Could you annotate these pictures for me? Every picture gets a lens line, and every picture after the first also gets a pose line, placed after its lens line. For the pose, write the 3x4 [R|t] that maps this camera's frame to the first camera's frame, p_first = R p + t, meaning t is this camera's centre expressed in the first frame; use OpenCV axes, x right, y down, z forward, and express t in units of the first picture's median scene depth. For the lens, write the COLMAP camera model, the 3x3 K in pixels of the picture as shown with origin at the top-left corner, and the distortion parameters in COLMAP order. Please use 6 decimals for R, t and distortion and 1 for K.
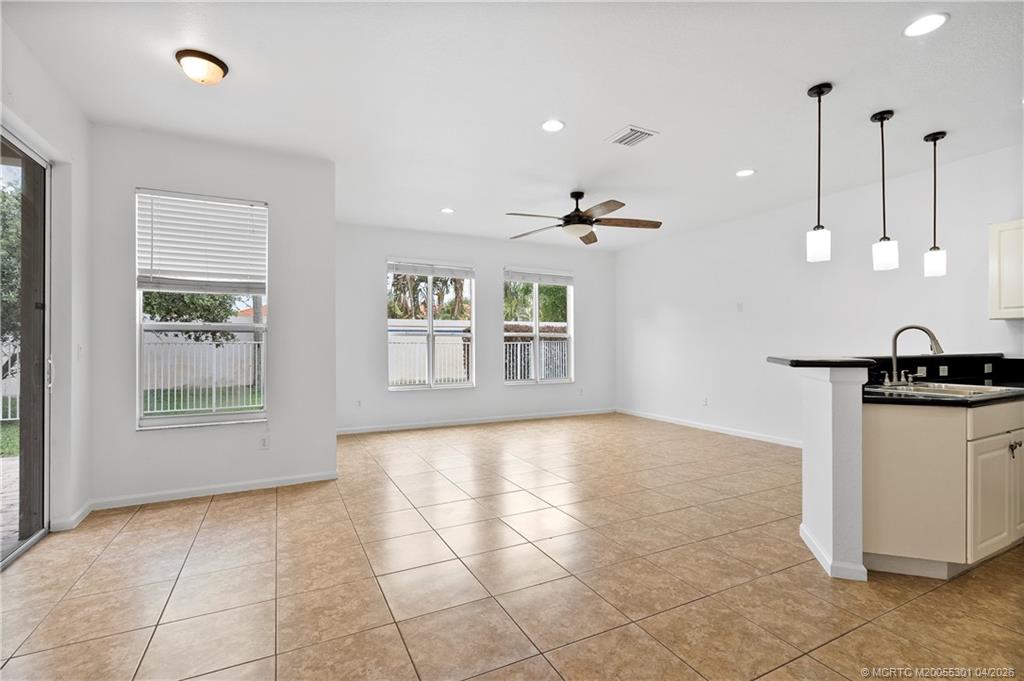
lens RADIAL K [[466.0, 0, 514.0], [0, 466.0, 341.0], [0, 0, 1]] dist [-0.002010, 0.000336]
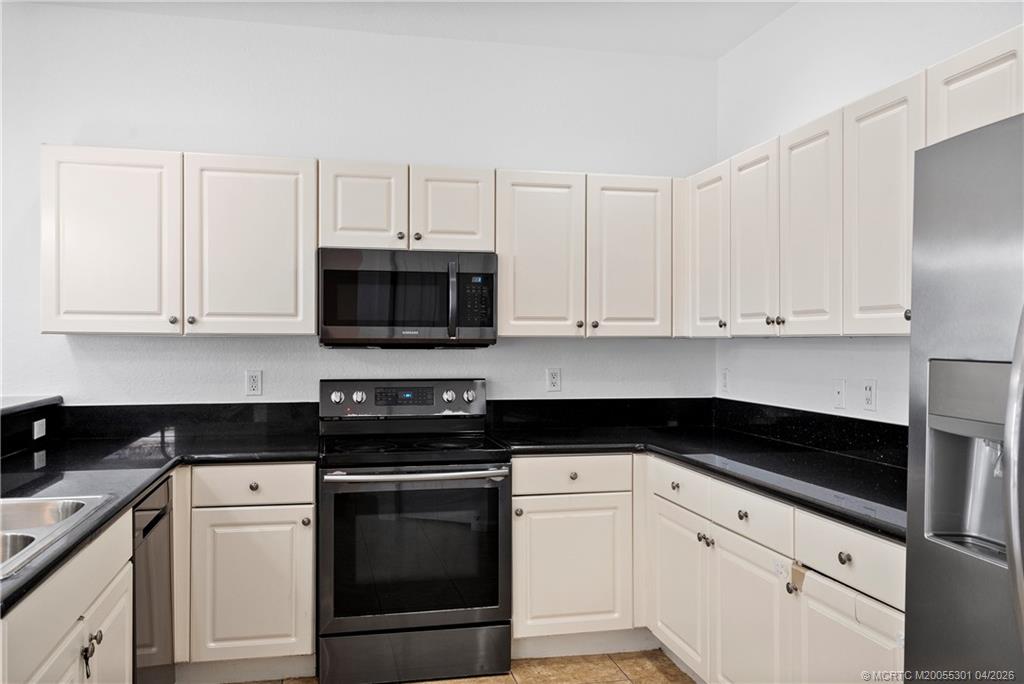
lens RADIAL K [[840.8, 0, 507.9], [0, 840.8, 341.5], [0, 0, 1]] dist [0.001238, 0.002148]
pose [[0.266367, -0.006177, 0.963852, 0.265951], [-0.006725, 0.999943, 0.008267, -0.048708], [-0.963848, -0.008684, 0.266310, 0.258535]]
